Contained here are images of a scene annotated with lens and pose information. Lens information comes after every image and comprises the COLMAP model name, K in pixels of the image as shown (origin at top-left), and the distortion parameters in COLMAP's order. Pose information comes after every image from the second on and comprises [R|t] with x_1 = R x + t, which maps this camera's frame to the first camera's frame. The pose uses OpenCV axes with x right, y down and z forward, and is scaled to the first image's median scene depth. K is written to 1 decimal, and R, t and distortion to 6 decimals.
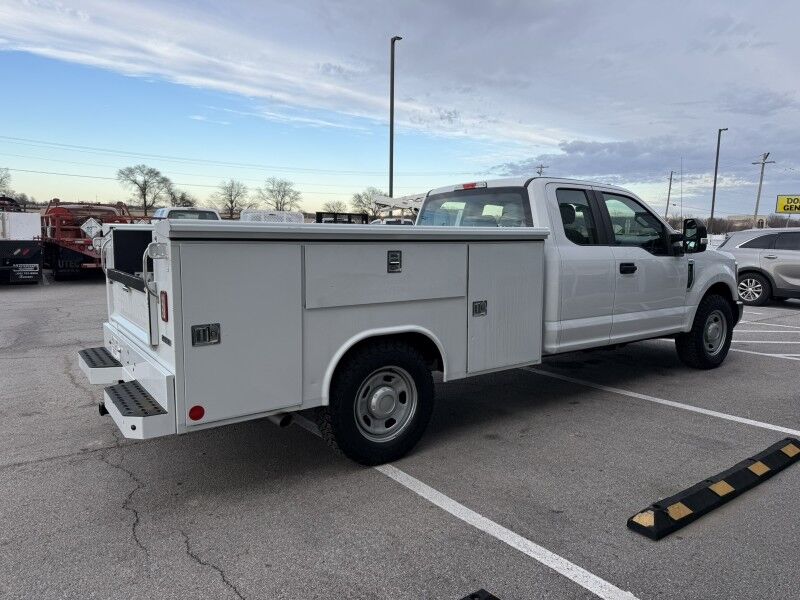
lens RADIAL K [[569.8, 0, 406.7], [0, 569.8, 296.8], [0, 0, 1]] dist [0.008702, -0.015381]
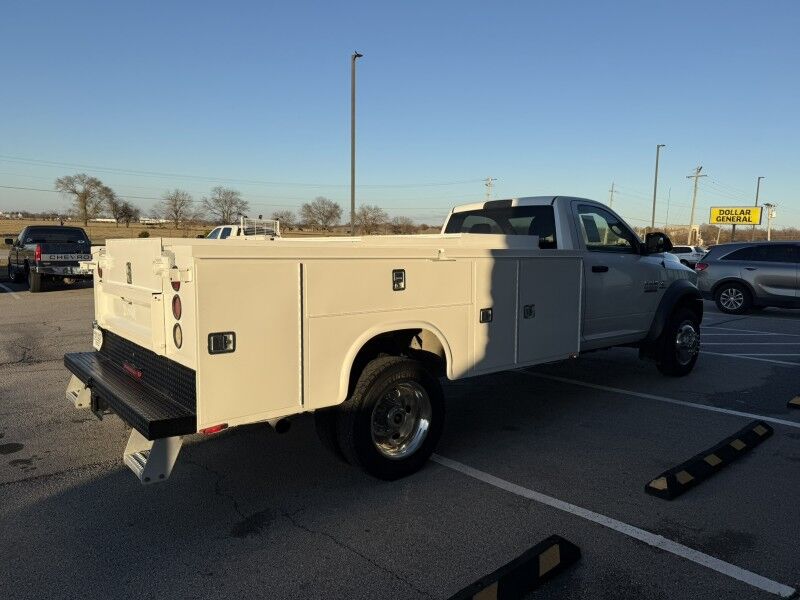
lens RADIAL K [[569.8, 0, 399.4], [0, 569.8, 296.0], [0, 0, 1]] dist [0.008702, -0.015381]
pose [[0.996955, -0.010852, 0.077225, -0.116526], [0.012269, 0.999765, -0.017898, -0.001850], [-0.077013, 0.018791, 0.996853, -0.098243]]
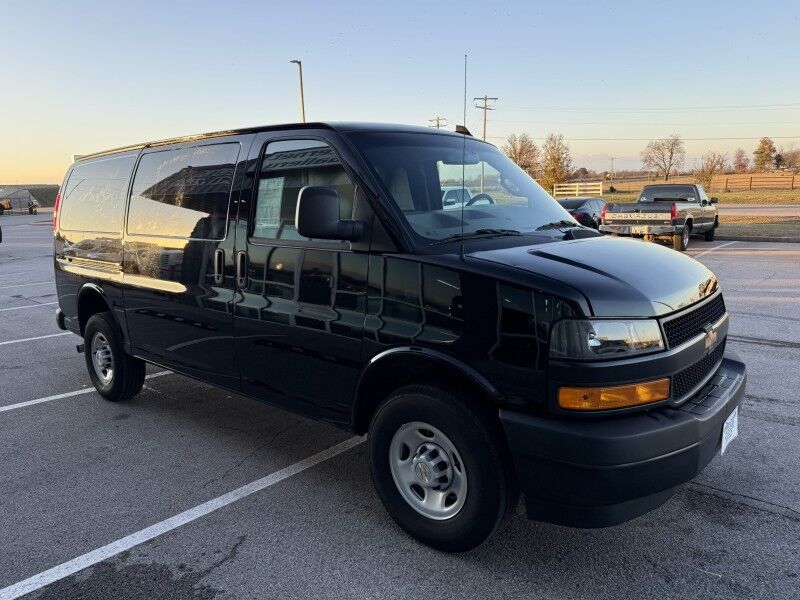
lens RADIAL K [[569.8, 0, 402.7], [0, 569.8, 300.8], [0, 0, 1]] dist [0.008702, -0.015381]
pose [[0.229340, 0.150698, -0.961610, 0.928911], [-0.086700, 0.987178, 0.134028, -0.113684], [0.969477, 0.052634, 0.239465, 0.916016]]
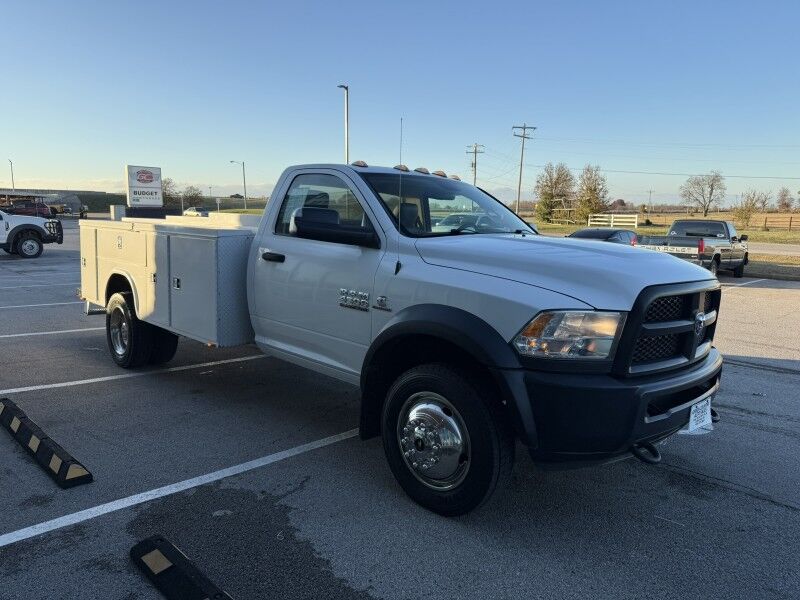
lens RADIAL K [[569.8, 0, 402.0], [0, 569.8, 303.4], [0, 0, 1]] dist [0.008702, -0.015381]
pose [[0.171565, 0.130158, -0.976537, 1.056925], [-0.136948, 0.984761, 0.107194, -0.104327], [0.975608, 0.115344, 0.186775, 0.873879]]
